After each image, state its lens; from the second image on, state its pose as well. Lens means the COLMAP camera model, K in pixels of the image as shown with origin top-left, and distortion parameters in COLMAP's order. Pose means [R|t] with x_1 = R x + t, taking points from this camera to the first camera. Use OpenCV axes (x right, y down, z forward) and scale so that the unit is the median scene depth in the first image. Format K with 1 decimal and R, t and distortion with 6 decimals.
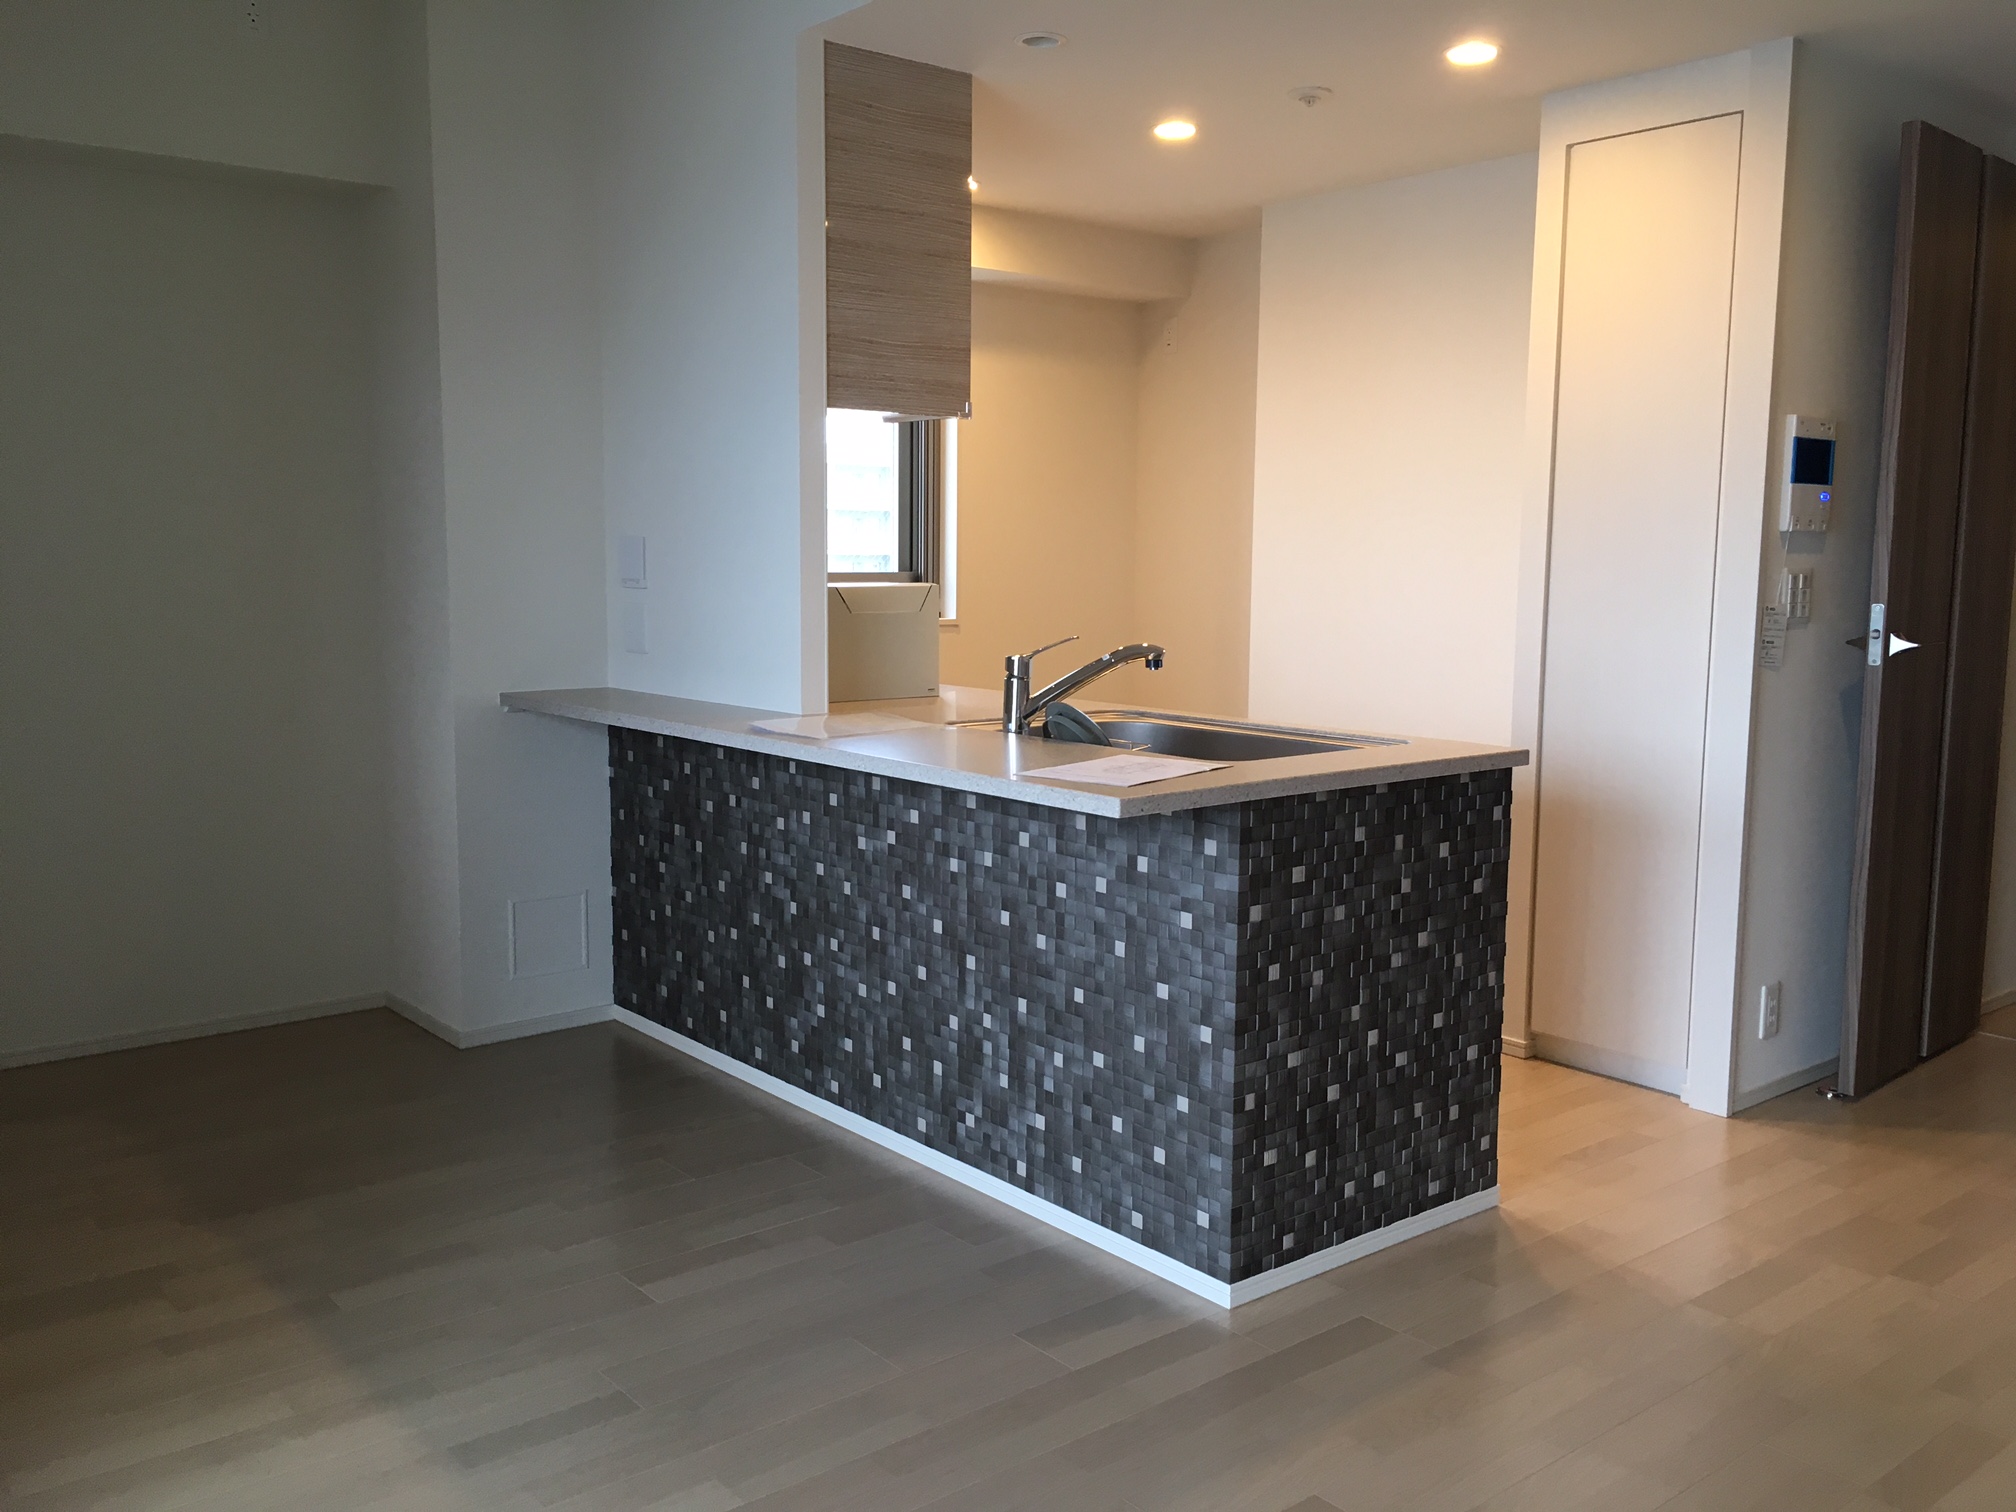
lens RADIAL K [[1714.2, 0, 1009.5], [0, 1714.2, 754.5], [0, 0, 1]] dist [0.035481, -0.056273]
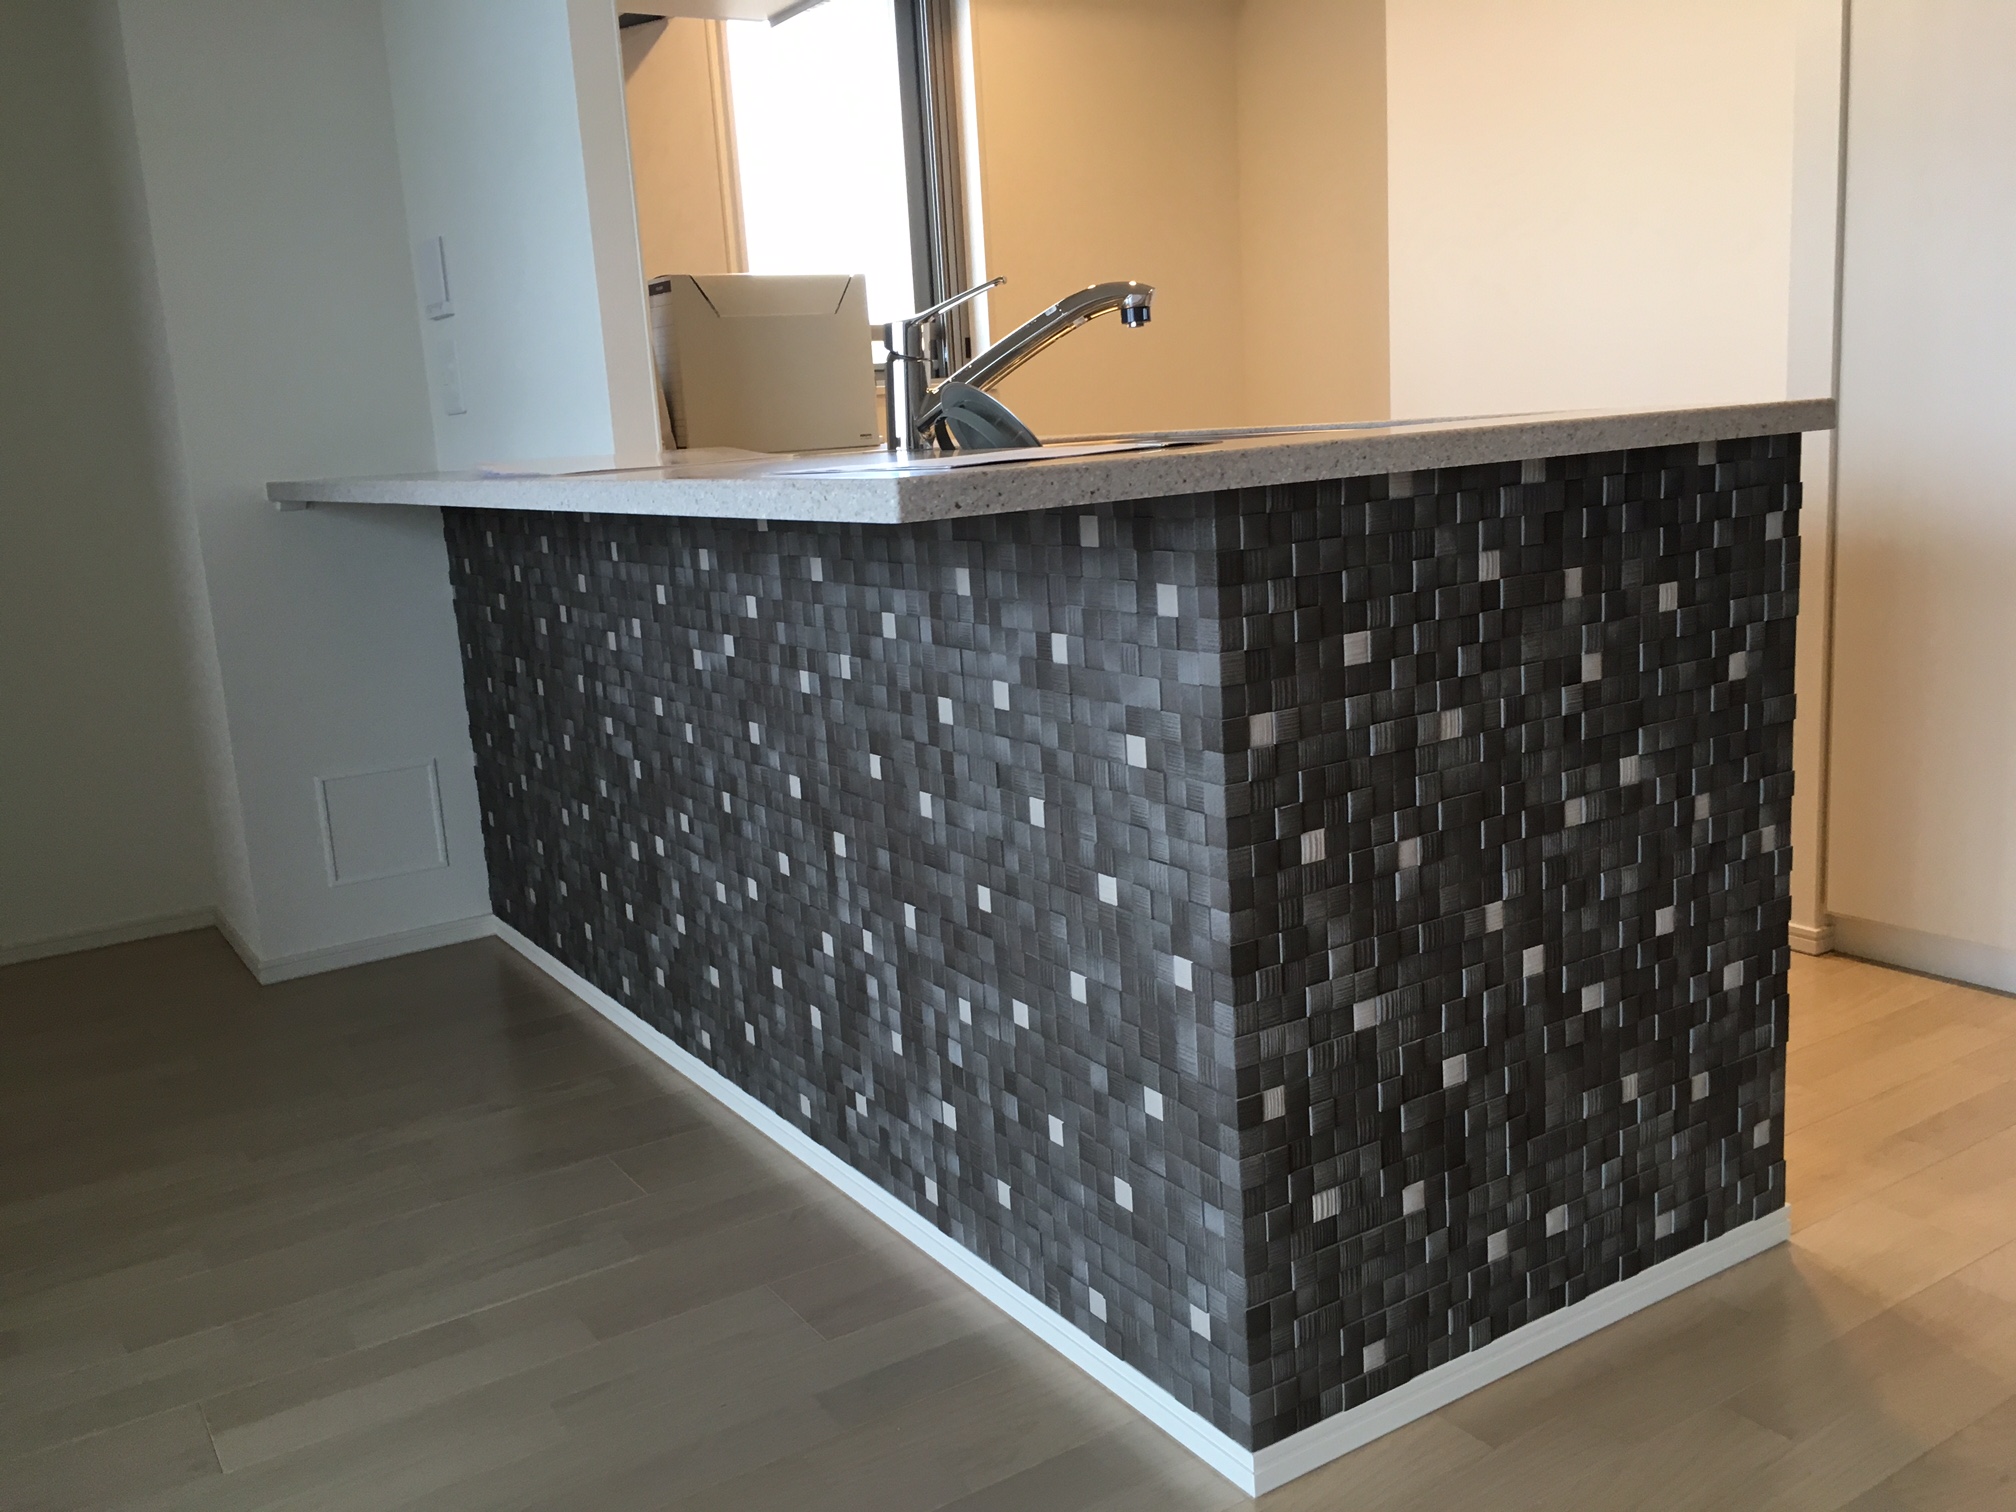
lens RADIAL K [[1714.2, 0, 1003.2], [0, 1714.2, 754.5], [0, 0, 1]] dist [0.035481, -0.056273]
pose [[0.990046, -0.044660, -0.133474, 0.120126], [0.054586, 0.995935, 0.071658, 0.054046], [0.129731, -0.078230, 0.988458, 0.451103]]
